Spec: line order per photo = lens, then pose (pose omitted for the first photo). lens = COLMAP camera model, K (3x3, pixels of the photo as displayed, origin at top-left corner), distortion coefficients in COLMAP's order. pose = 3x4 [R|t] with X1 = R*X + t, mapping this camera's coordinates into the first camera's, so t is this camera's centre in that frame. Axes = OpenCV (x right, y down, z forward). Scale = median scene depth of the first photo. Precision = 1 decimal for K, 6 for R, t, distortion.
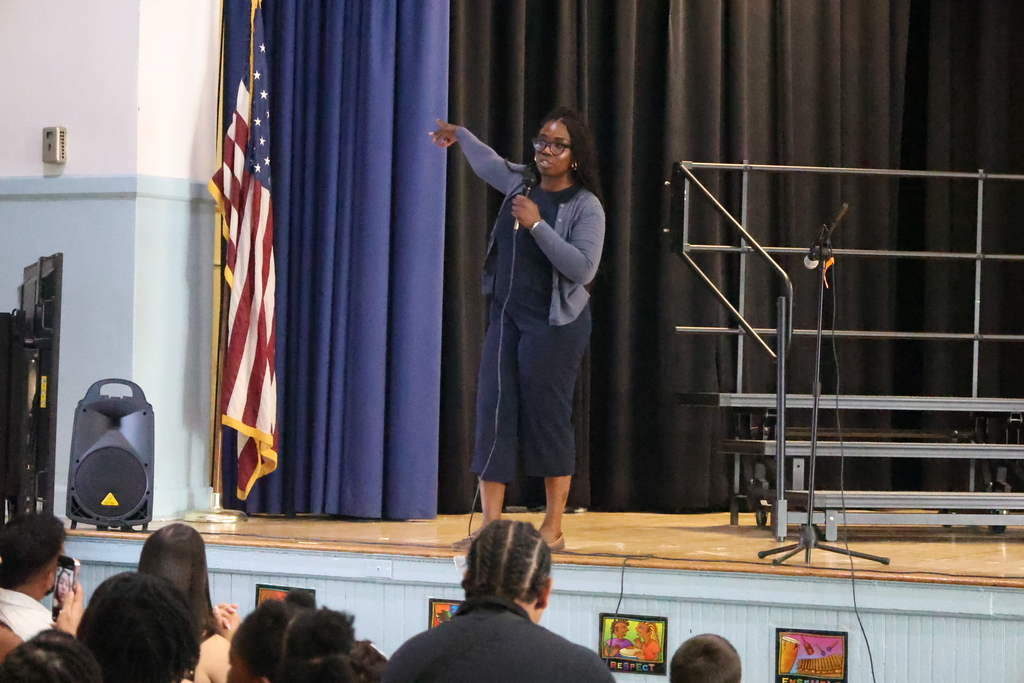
lens RADIAL K [[3019.2, 0, 512.0], [0, 3019.2, 341.5], [0, 0, 1]] dist [-0.061419, 0.084463]
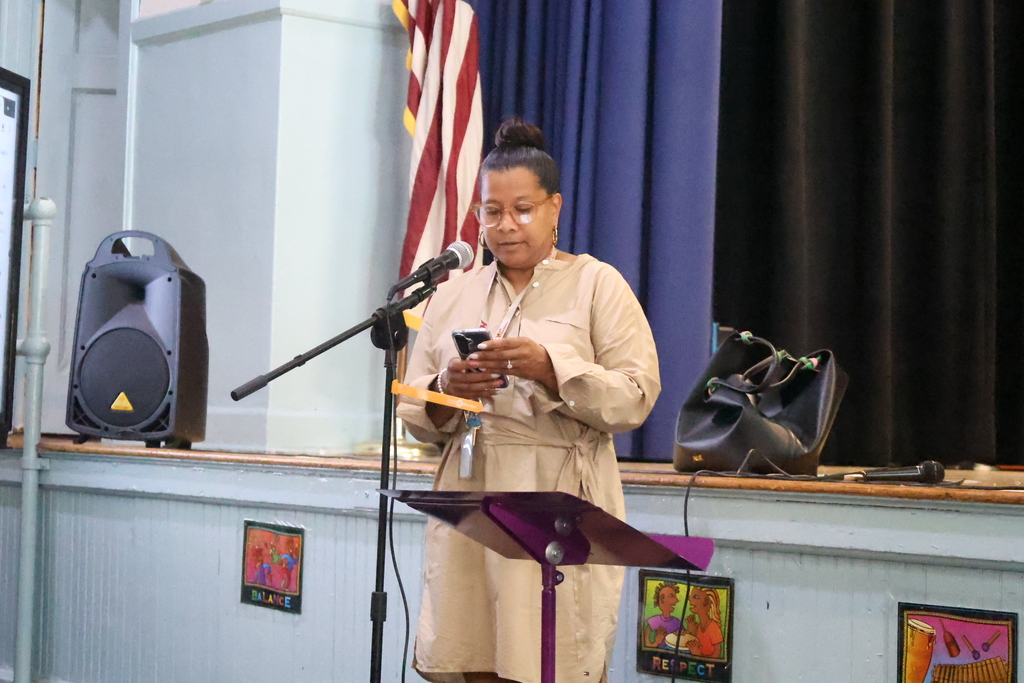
lens RADIAL K [[2336.7, 0, 512.0], [0, 2336.7, 341.5], [0, 0, 1]] dist [0.013046, -0.285353]
pose [[0.925274, -0.004731, -0.379270, 0.168718], [-0.011056, 0.999161, -0.039435, 0.063112], [0.379138, 0.040681, 0.924445, 0.569428]]
